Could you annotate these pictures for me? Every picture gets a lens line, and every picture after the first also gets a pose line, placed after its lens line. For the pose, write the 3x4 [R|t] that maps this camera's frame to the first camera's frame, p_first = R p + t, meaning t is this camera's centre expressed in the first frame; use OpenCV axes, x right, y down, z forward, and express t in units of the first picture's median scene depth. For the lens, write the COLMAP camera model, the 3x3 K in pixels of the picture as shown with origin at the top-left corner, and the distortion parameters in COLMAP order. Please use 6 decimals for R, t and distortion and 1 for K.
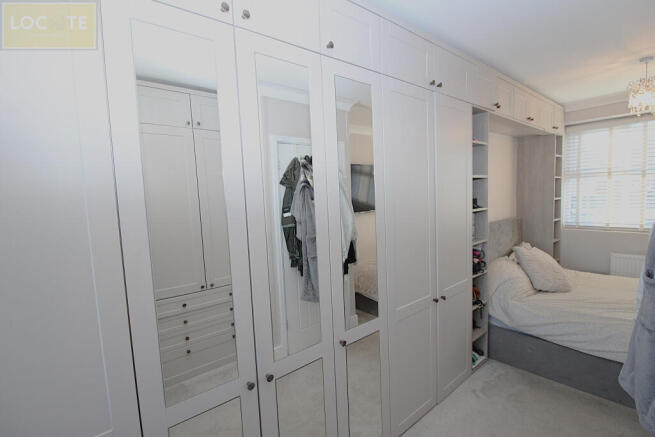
lens RADIAL K [[302.0, 0, 329.5], [0, 302.0, 221.4], [0, 0, 1]] dist [-0.001251, -0.013797]
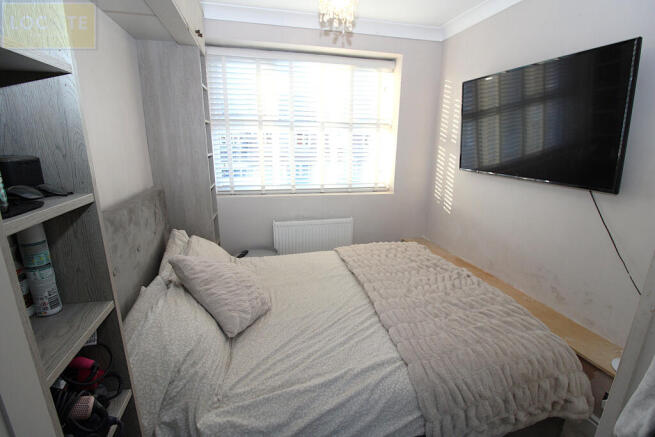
lens RADIAL K [[302.0, 0, 329.5], [0, 302.0, 221.4], [0, 0, 1]] dist [-0.001251, -0.013797]
pose [[0.424792, -0.192412, 0.884607, 0.254261], [0.047954, 0.980563, 0.190256, -0.046686], [-0.904020, -0.038399, 0.425762, 0.476079]]
